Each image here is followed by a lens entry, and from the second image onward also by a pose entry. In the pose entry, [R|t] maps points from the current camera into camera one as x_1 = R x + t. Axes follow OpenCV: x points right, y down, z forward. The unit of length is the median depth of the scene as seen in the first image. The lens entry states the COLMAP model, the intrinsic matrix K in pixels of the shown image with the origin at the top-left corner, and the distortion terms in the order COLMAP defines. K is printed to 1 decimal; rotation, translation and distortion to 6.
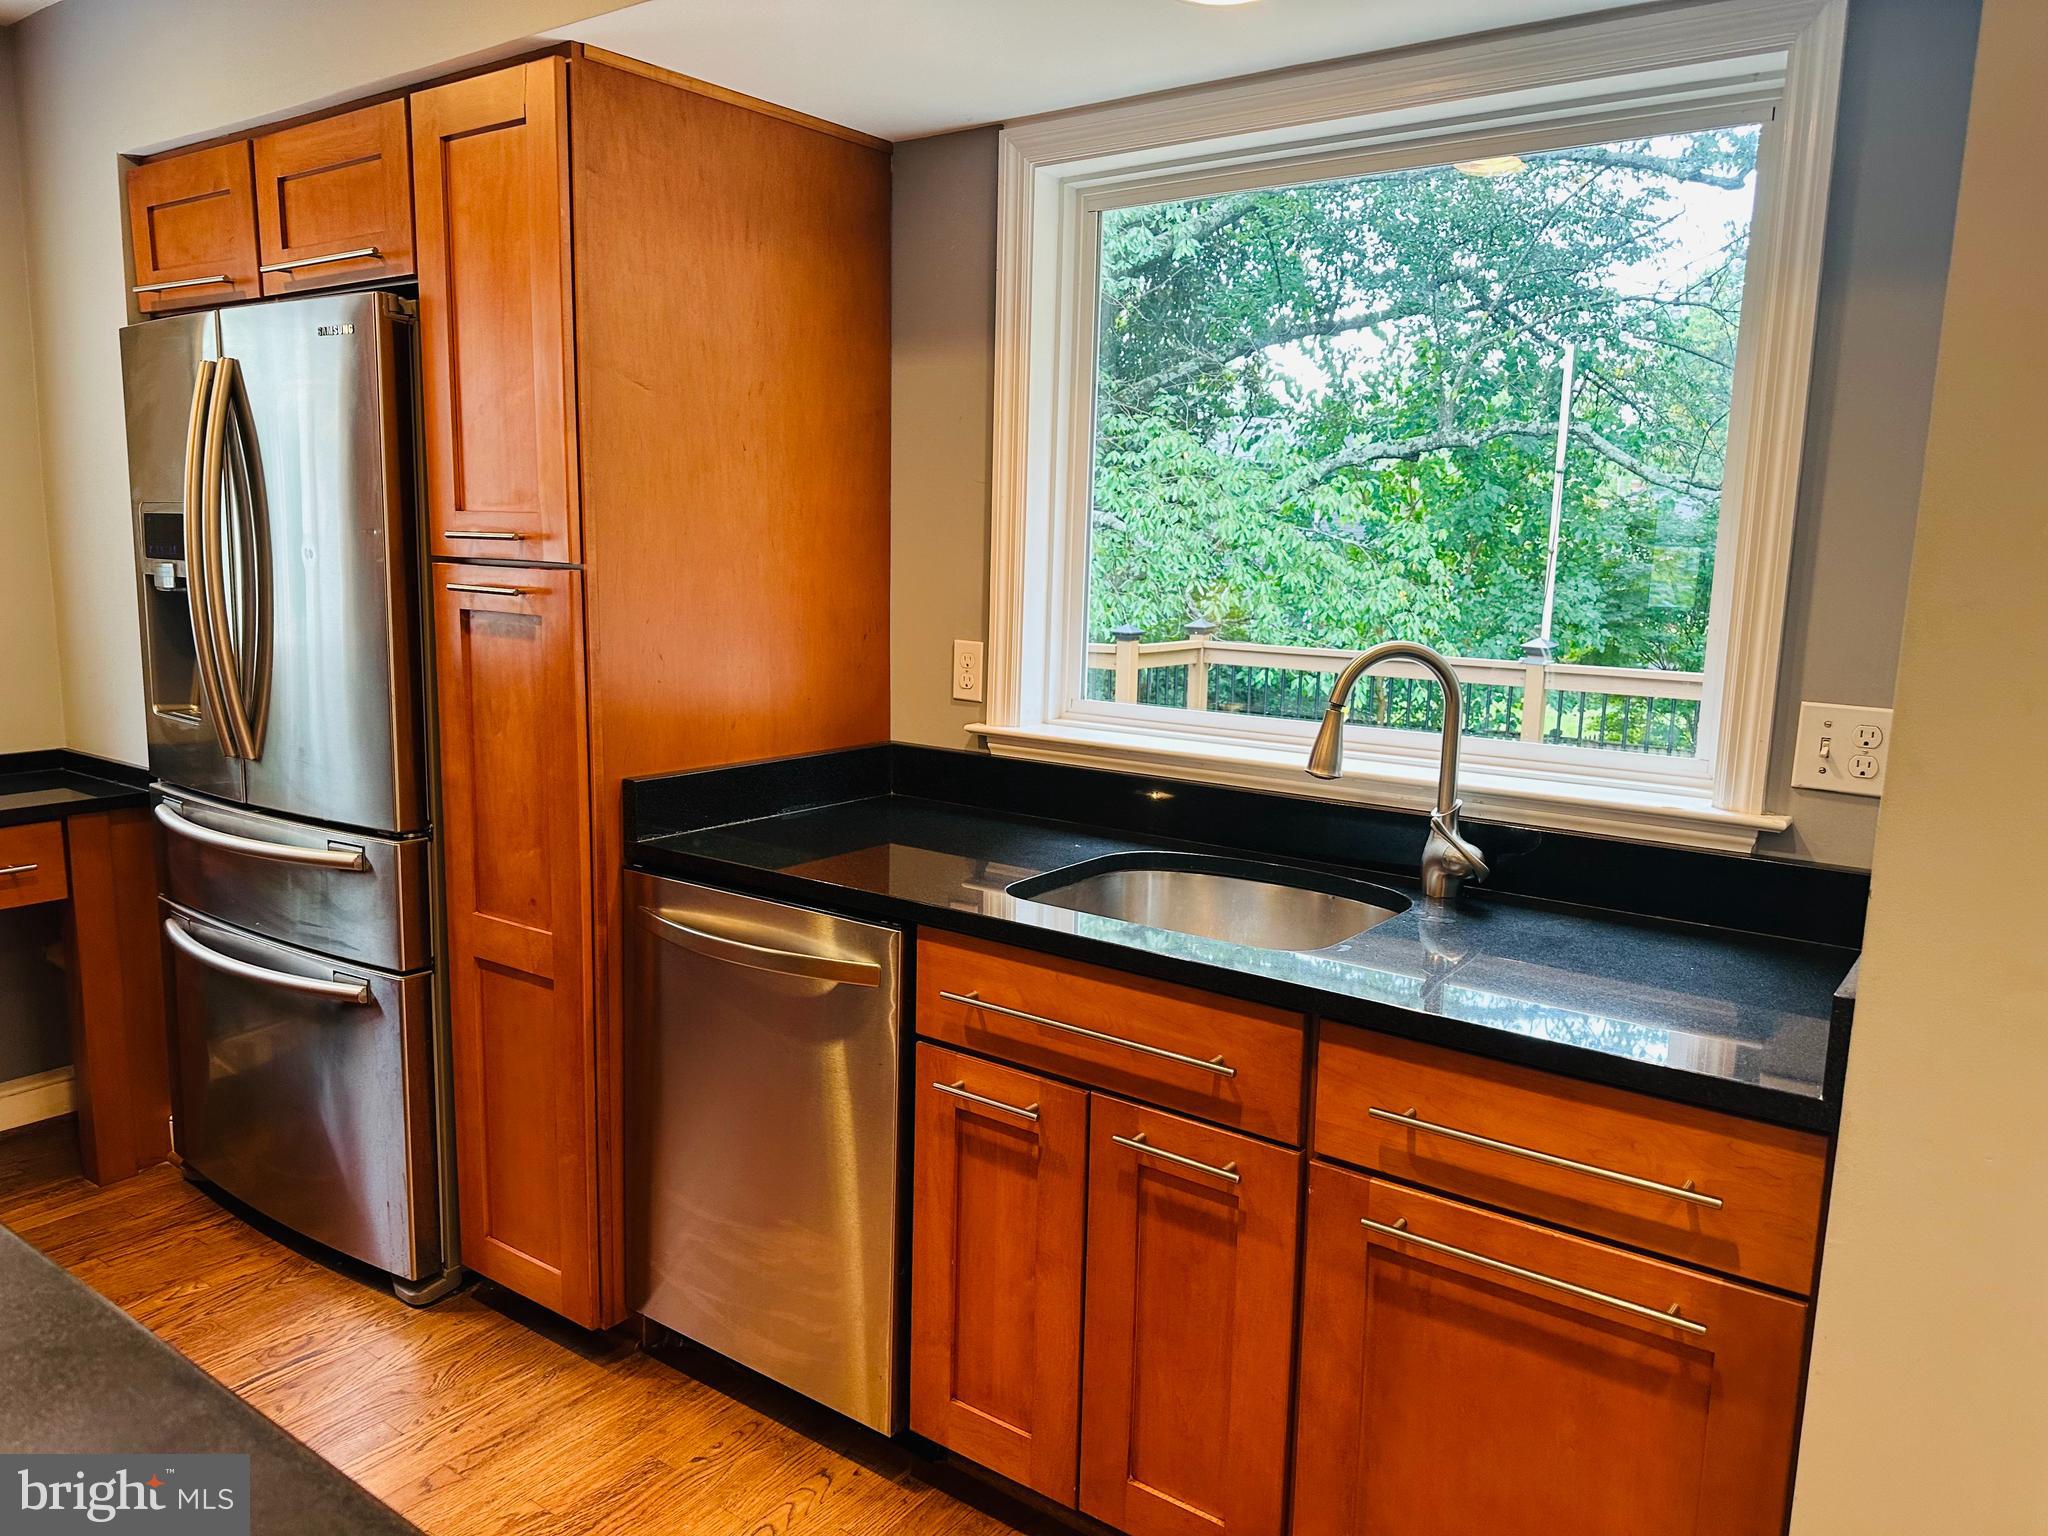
lens RADIAL K [[1460.1, 0, 1024.0], [0, 1460.1, 768.0], [0, 0, 1]] dist [0.022673, -0.021102]
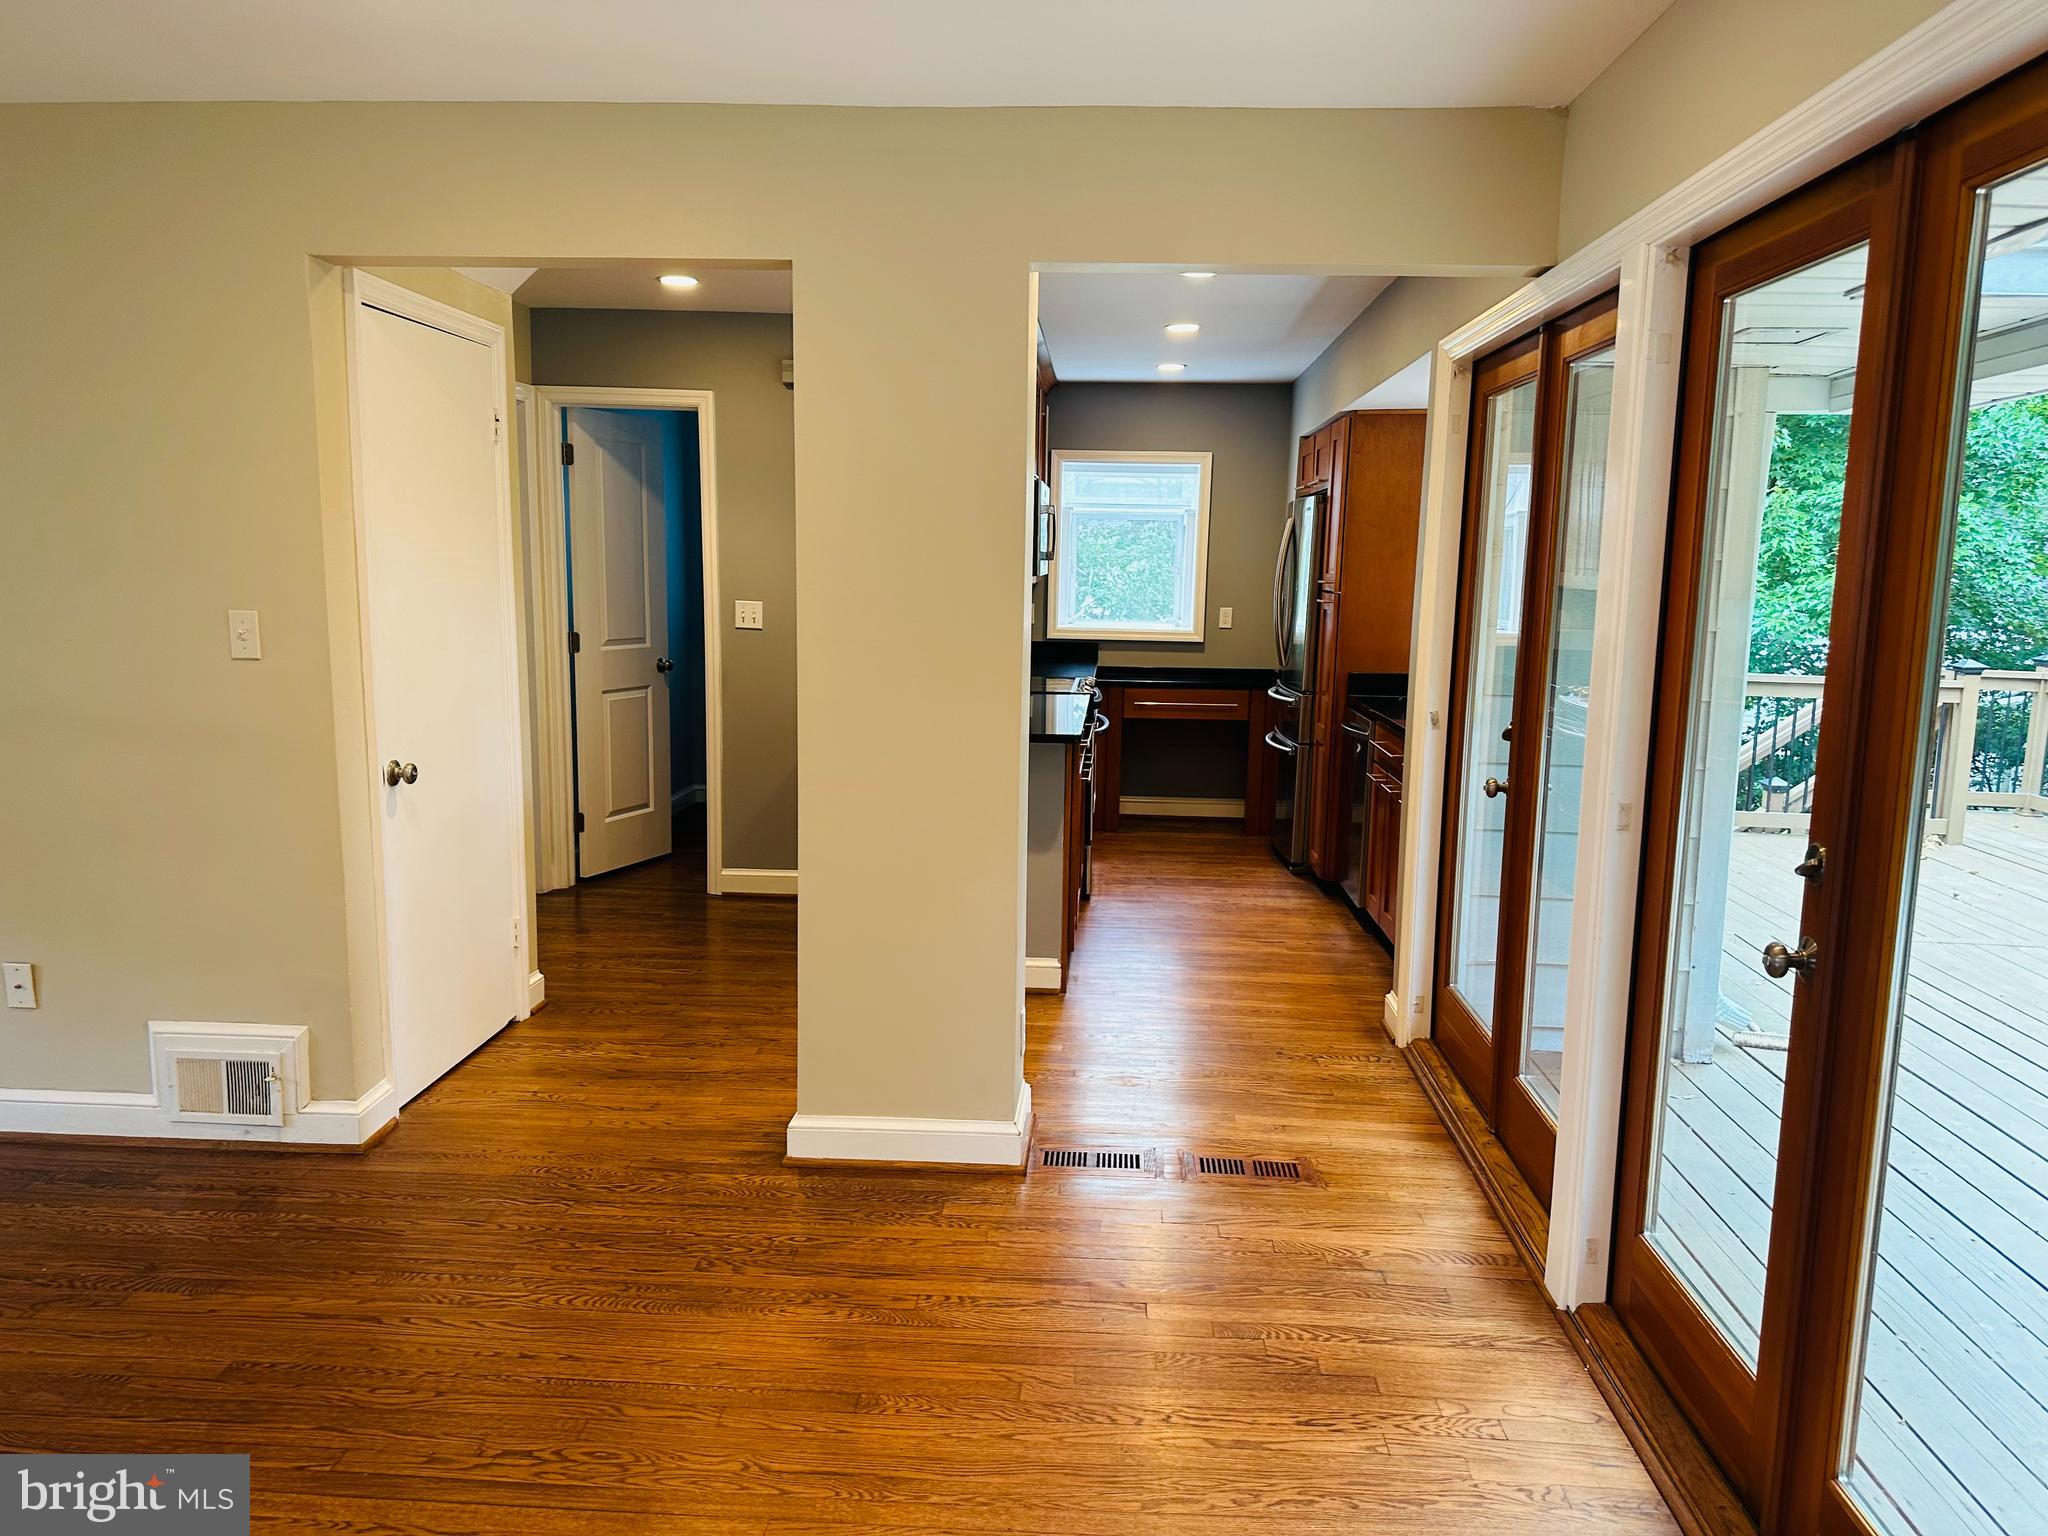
lens RADIAL K [[1460.1, 0, 1024.0], [0, 1460.1, 768.0], [0, 0, 1]] dist [0.022673, -0.021102]
pose [[0.540289, 0.110613, -0.834177, 1.540593], [-0.141189, 0.989185, 0.039721, 0.147961], [0.829550, 0.096316, 0.550064, -0.889155]]
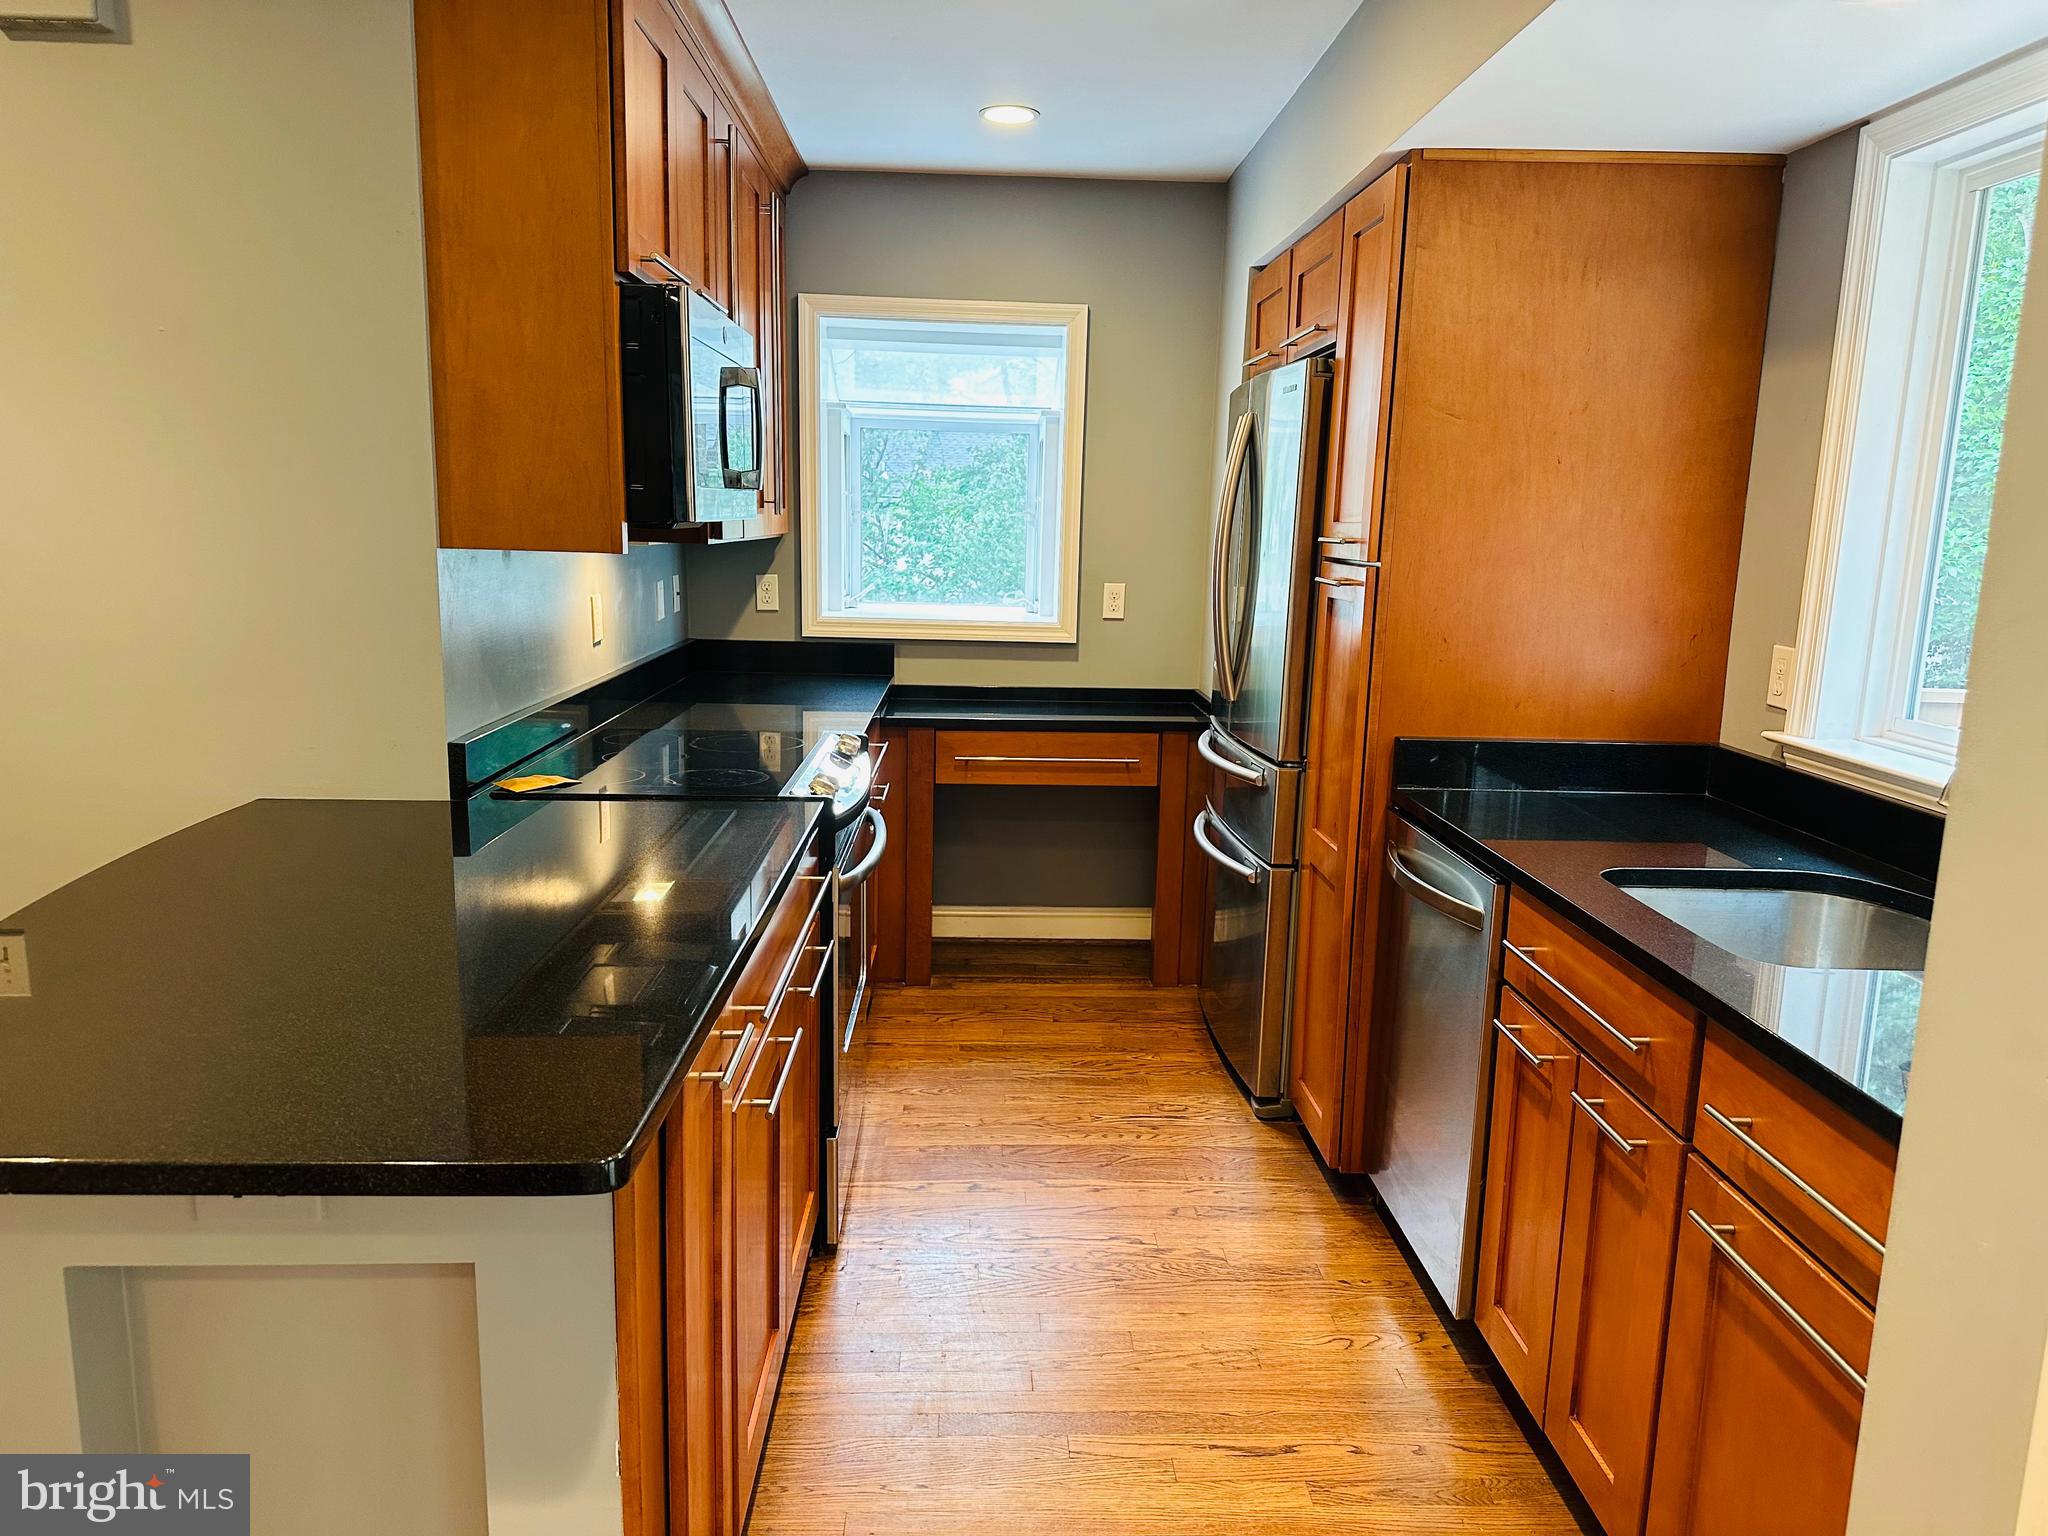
lens RADIAL K [[1438.2, 0, 1024.0], [0, 1438.2, 768.0], [0, 0, 1]] dist [0.050902, -0.071215]
pose [[0.616206, 0.129737, -0.776826, 0.445720], [-0.131785, 0.989418, 0.060706, 0.001285], [0.776481, 0.064967, 0.626783, -0.009561]]
